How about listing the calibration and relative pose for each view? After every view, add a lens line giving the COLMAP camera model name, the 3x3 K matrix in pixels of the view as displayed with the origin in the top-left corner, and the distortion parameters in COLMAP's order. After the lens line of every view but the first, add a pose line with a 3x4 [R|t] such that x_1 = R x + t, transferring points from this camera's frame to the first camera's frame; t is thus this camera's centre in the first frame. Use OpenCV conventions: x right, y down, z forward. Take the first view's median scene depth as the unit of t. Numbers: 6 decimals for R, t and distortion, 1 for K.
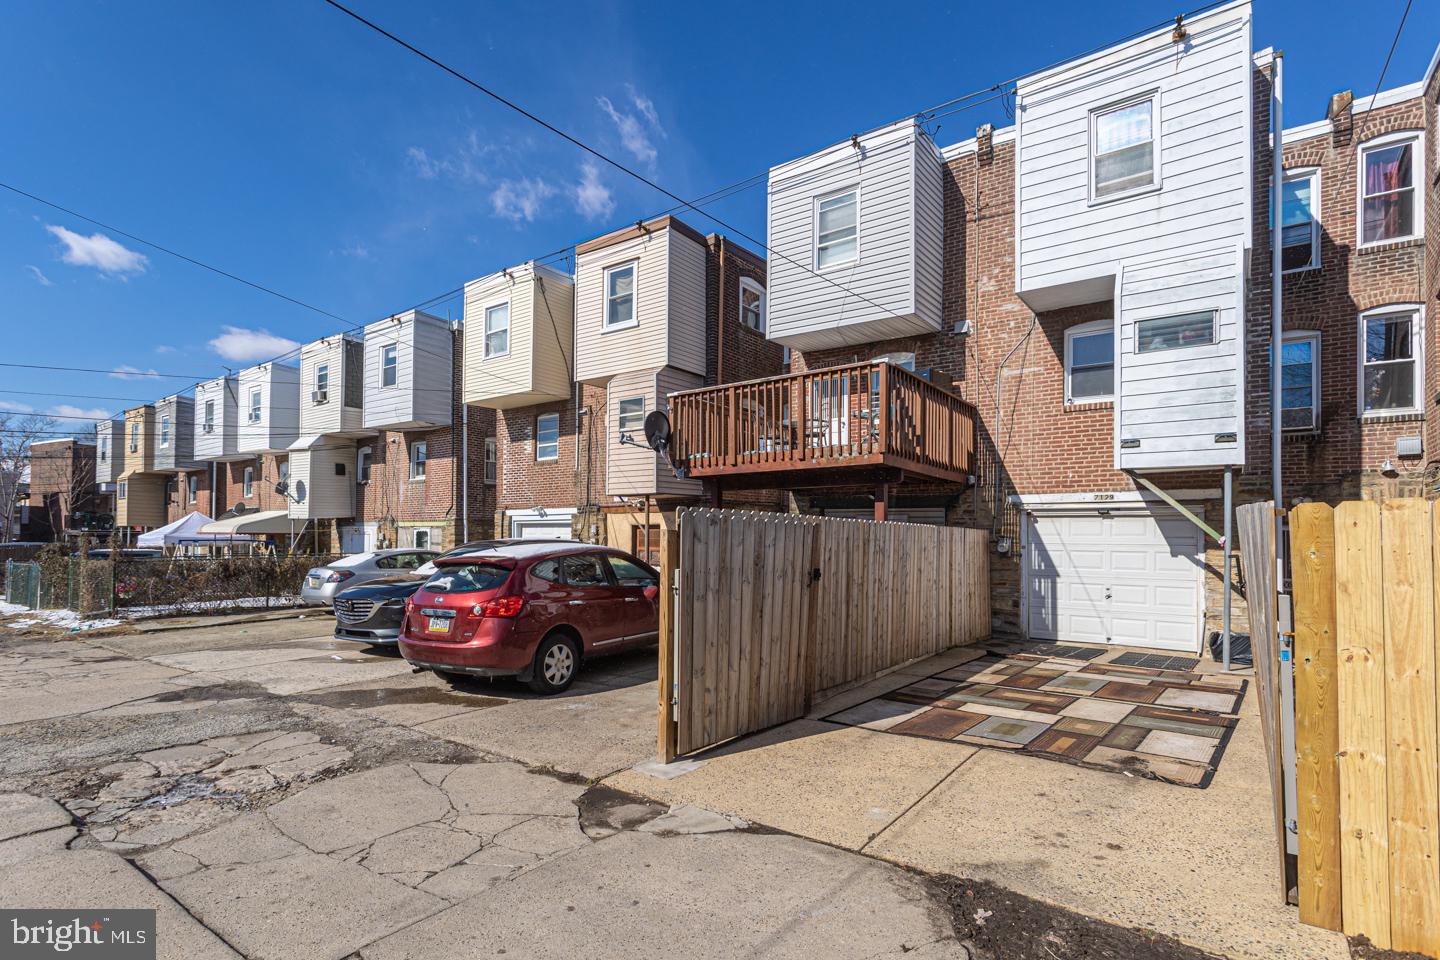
lens RADIAL K [[730.1, 0, 671.4], [0, 730.1, 513.6], [0, 0, 1]] dist [0.002951, 0.001426]
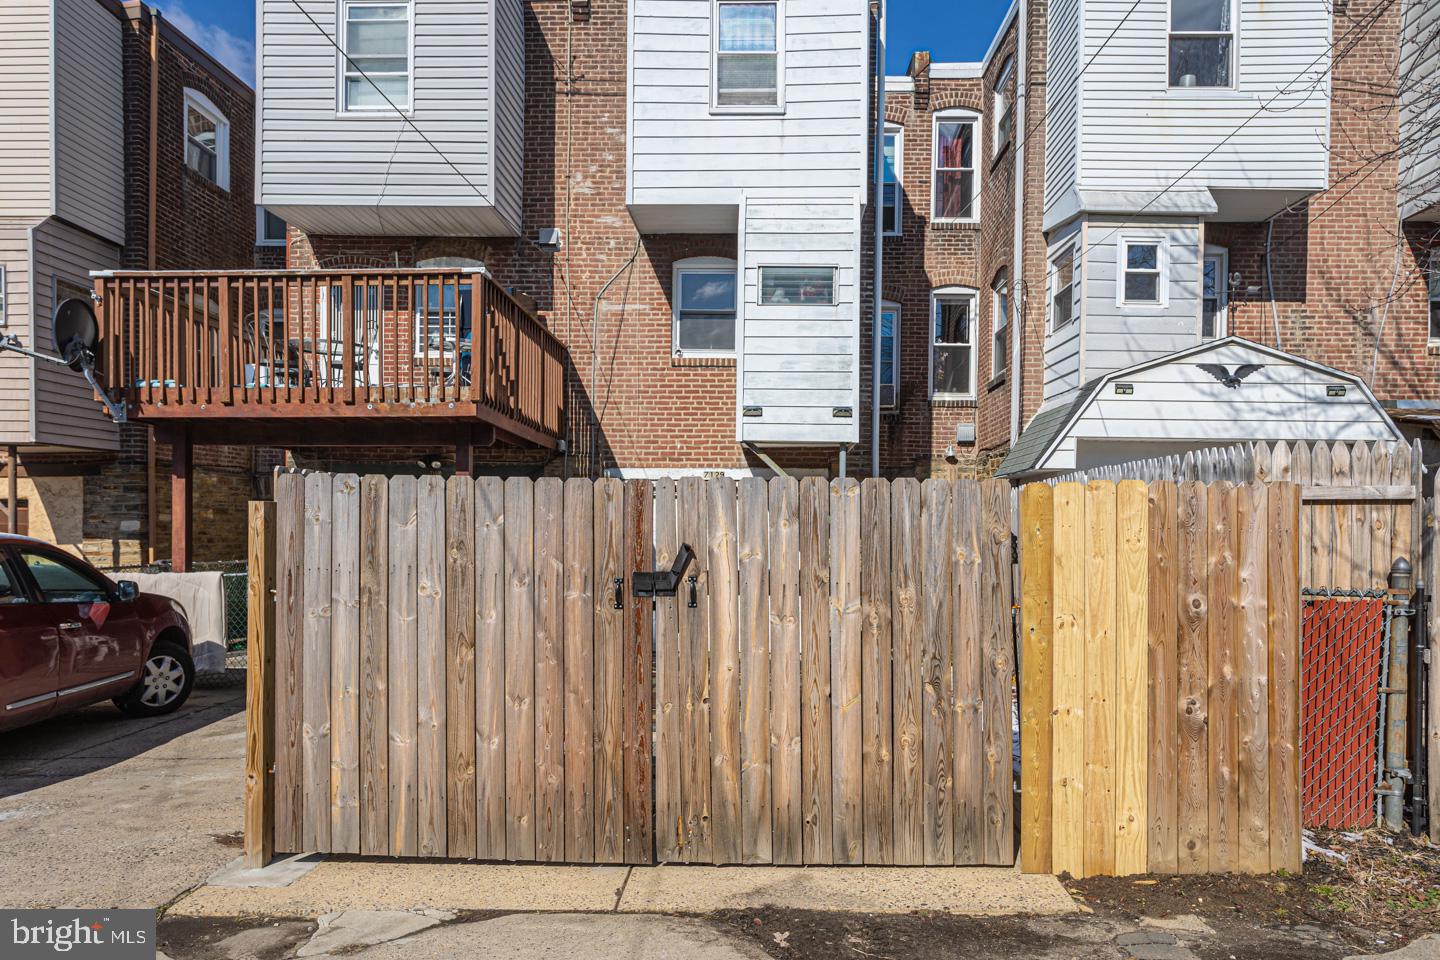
lens RADIAL K [[1115.8, 0, 714.3], [0, 1115.8, 534.8], [0, 0, 1]] dist [0.000142, 0.007447]
pose [[0.799932, -0.000790, 0.600091, -0.165254], [-0.021506, 0.999319, 0.029985, 0.007865], [-0.599706, -0.036892, 0.799370, -0.005756]]
